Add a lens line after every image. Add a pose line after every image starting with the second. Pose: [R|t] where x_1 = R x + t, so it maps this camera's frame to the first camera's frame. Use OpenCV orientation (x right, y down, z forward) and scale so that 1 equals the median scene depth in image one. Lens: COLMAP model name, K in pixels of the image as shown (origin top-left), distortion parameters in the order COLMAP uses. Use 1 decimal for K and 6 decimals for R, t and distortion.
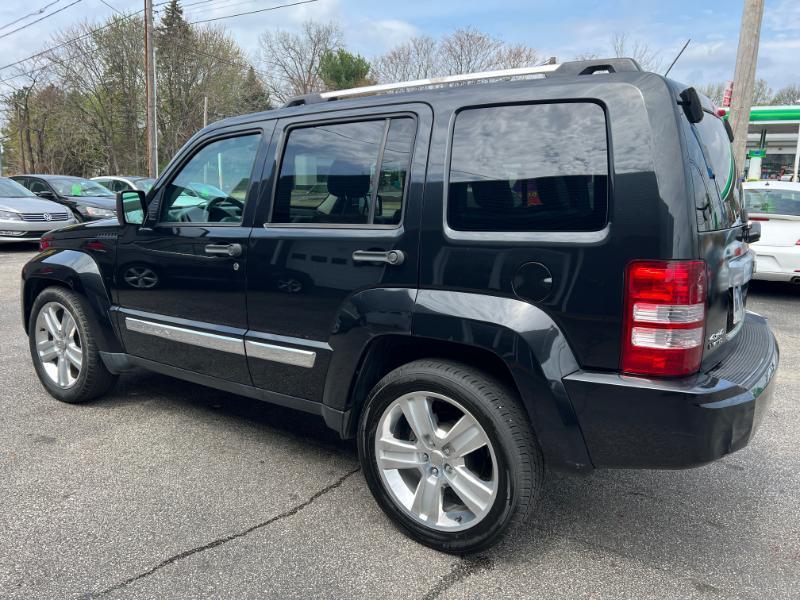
lens RADIAL K [[597.9, 0, 400.9], [0, 597.9, 306.7], [0, 0, 1]] dist [0.049411, -0.049176]
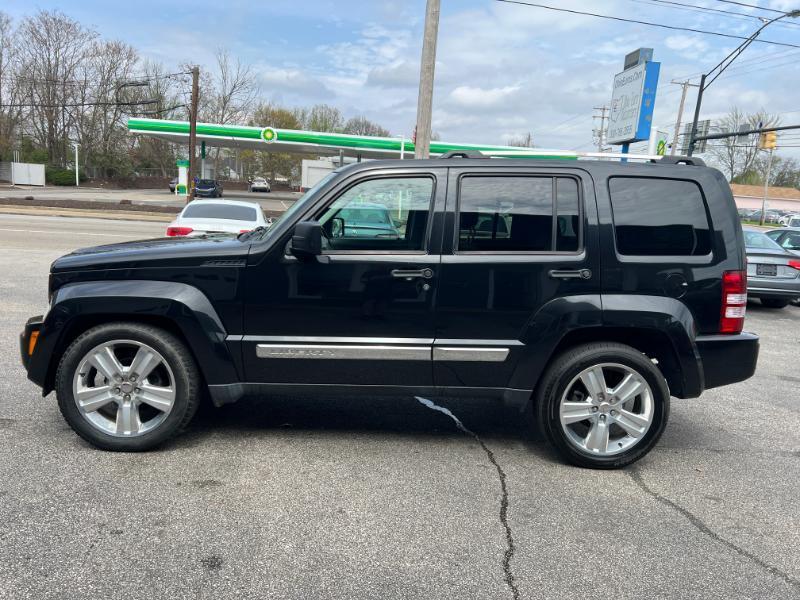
lens RADIAL K [[600.9, 0, 396.6], [0, 600.9, 298.5], [0, 0, 1]] dist [0.046871, -0.053891]
pose [[0.806458, -0.064644, 0.587746, -0.961521], [0.079195, 0.996859, 0.000976, -0.047071], [-0.585963, 0.045760, 0.809045, 0.061239]]
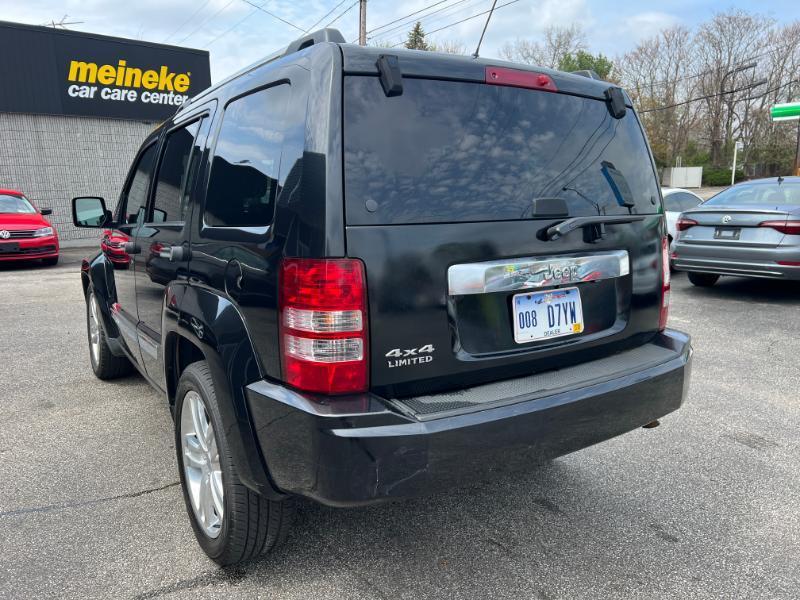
lens RADIAL K [[597.9, 0, 400.9], [0, 597.9, 306.7], [0, 0, 1]] dist [0.049411, -0.049176]
pose [[0.924040, 0.044027, -0.379751, 0.559327], [-0.049325, 0.998774, -0.004227, -0.006637], [0.379100, 0.022637, 0.925079, 0.160897]]
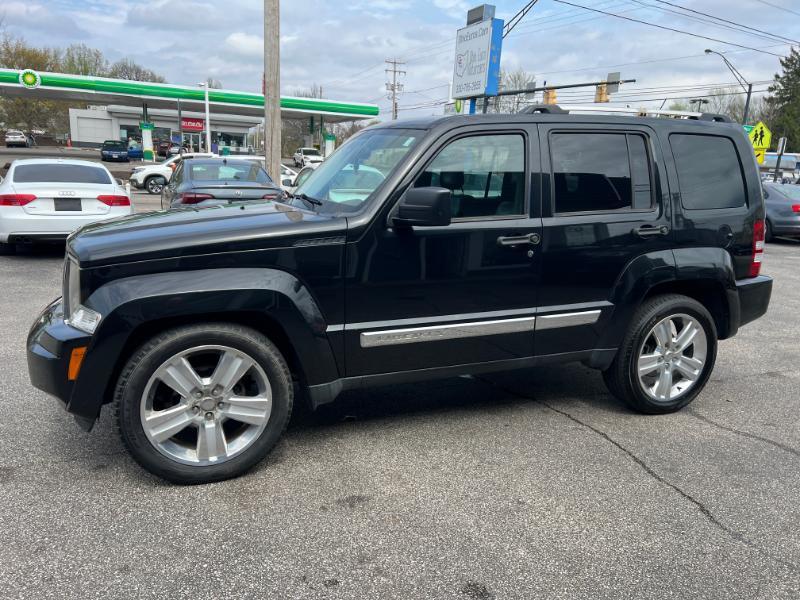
lens RADIAL K [[600.9, 0, 396.6], [0, 600.9, 298.5], [0, 0, 1]] dist [0.046871, -0.053891]
pose [[0.561250, -0.171315, 0.809722, -1.258779], [0.140457, 0.983867, 0.110803, -0.135125], [-0.815641, 0.051543, 0.576258, 0.520862]]
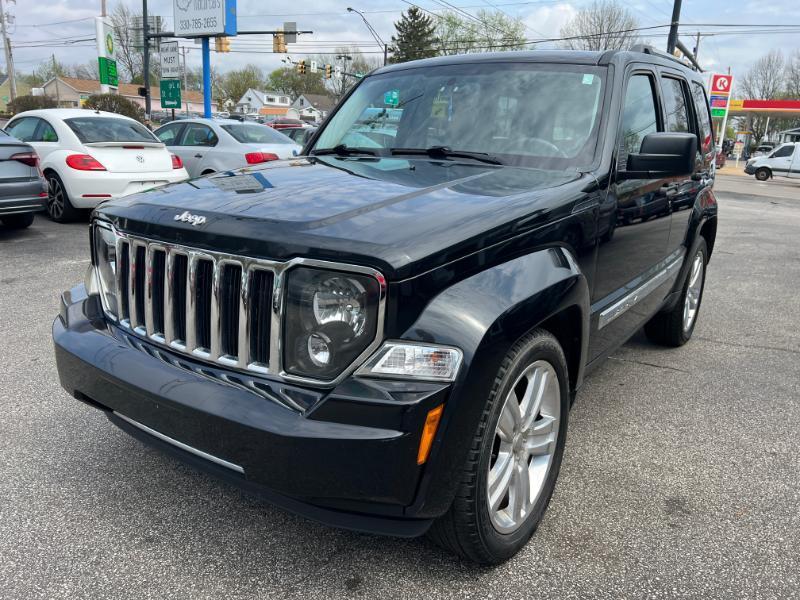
lens RADIAL K [[601.9, 0, 398.3], [0, 601.9, 299.5], [0, 0, 1]] dist [0.053676, -0.063892]
pose [[0.033738, -0.279423, 0.959575, -1.299806], [0.172100, 0.947404, 0.269827, -0.263981], [-0.984502, 0.156040, 0.080052, 1.327182]]
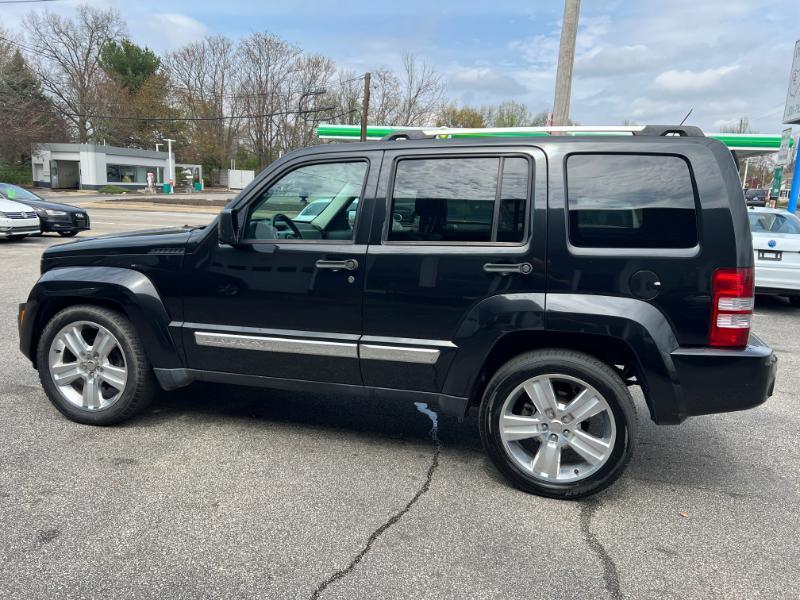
lens RADIAL K [[600.9, 0, 400.0], [0, 600.9, 300.0], [0, 0, 1]] dist [0.050281, -0.055681]
pose [[0.945582, -0.037550, 0.323210, -0.515958], [0.043913, 0.998958, -0.012413, -0.009841], [-0.322407, 0.025931, 0.946246, -0.085146]]
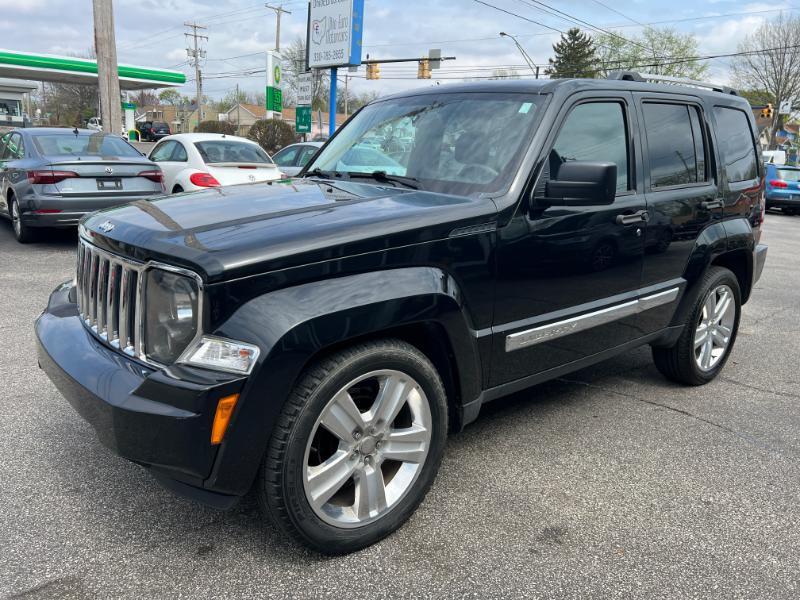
lens RADIAL K [[600.9, 0, 396.6], [0, 600.9, 298.5], [0, 0, 1]] dist [0.046871, -0.053891]
pose [[0.278801, -0.236002, 0.930899, -1.313092], [0.161528, 0.967048, 0.196790, -0.216109], [-0.946667, 0.095501, 0.307735, 1.014000]]
